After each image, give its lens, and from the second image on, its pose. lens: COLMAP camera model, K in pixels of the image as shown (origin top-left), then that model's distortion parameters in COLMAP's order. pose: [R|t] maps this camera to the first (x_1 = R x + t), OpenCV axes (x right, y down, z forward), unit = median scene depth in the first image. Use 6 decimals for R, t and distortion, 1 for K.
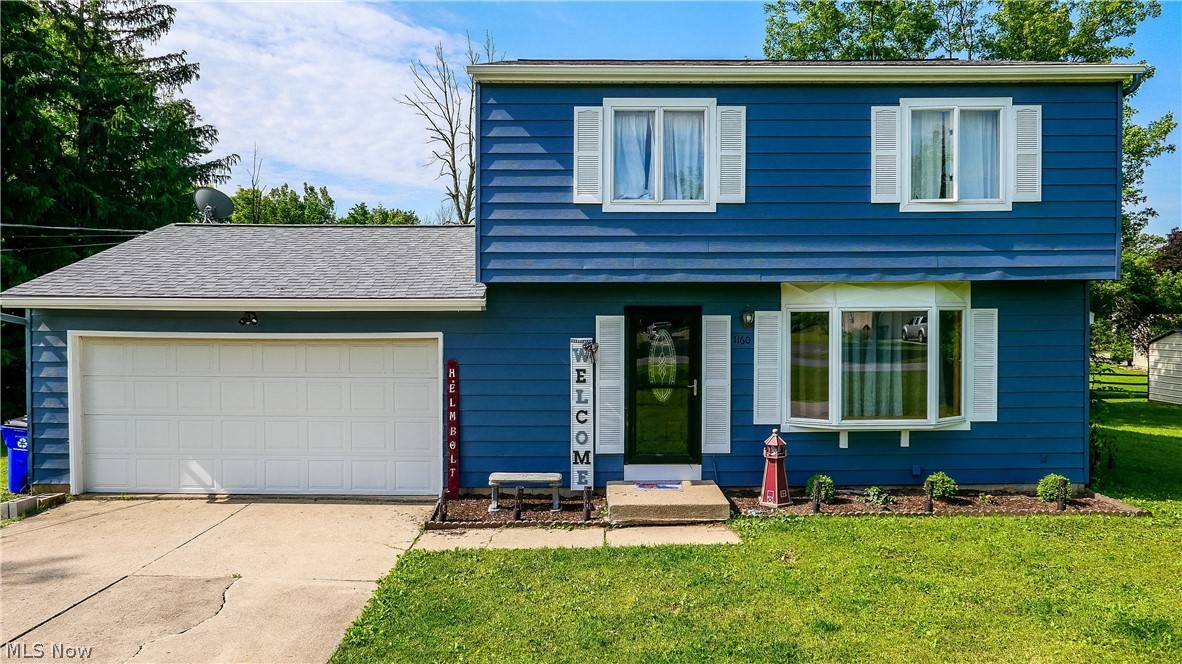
lens RADIAL K [[791.5, 0, 591.0], [0, 791.5, 332.0], [0, 0, 1]] dist [-0.025398, 0.001420]
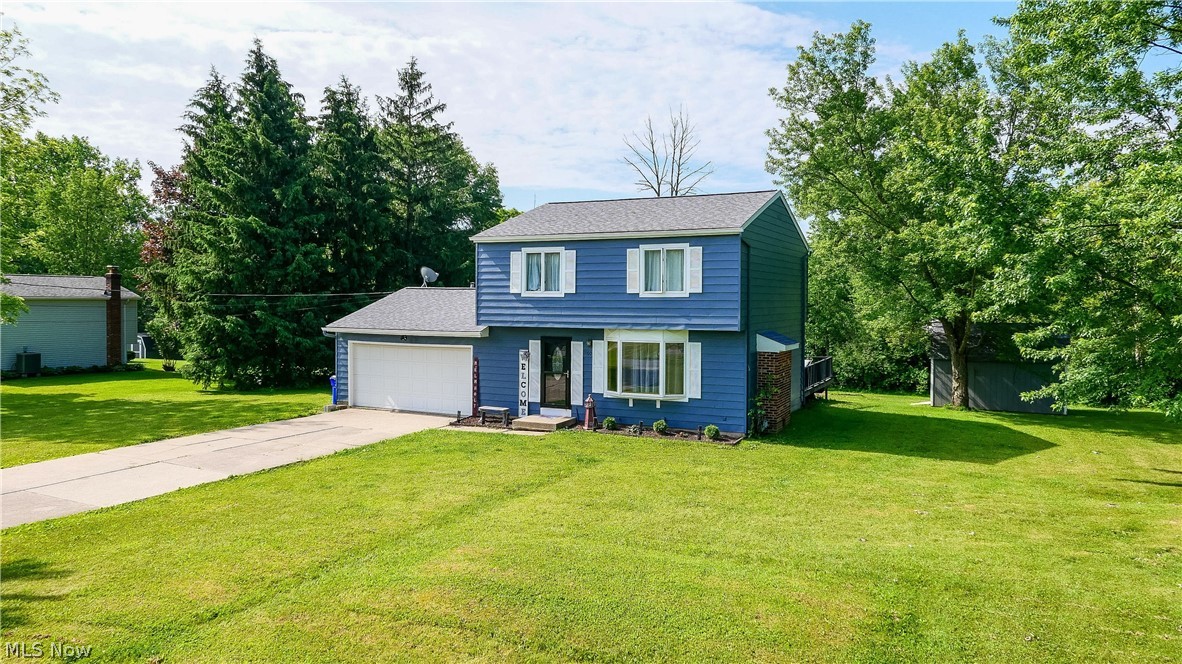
lens RADIAL K [[813.7, 0, 594.1], [0, 813.7, 296.5], [0, 0, 1]] dist [-0.027128, 0.002325]
pose [[0.897351, 0.004494, -0.441294, 1.190205], [-0.015897, 0.999628, -0.022146, -0.096520], [0.441031, 0.026888, 0.897089, -0.995693]]
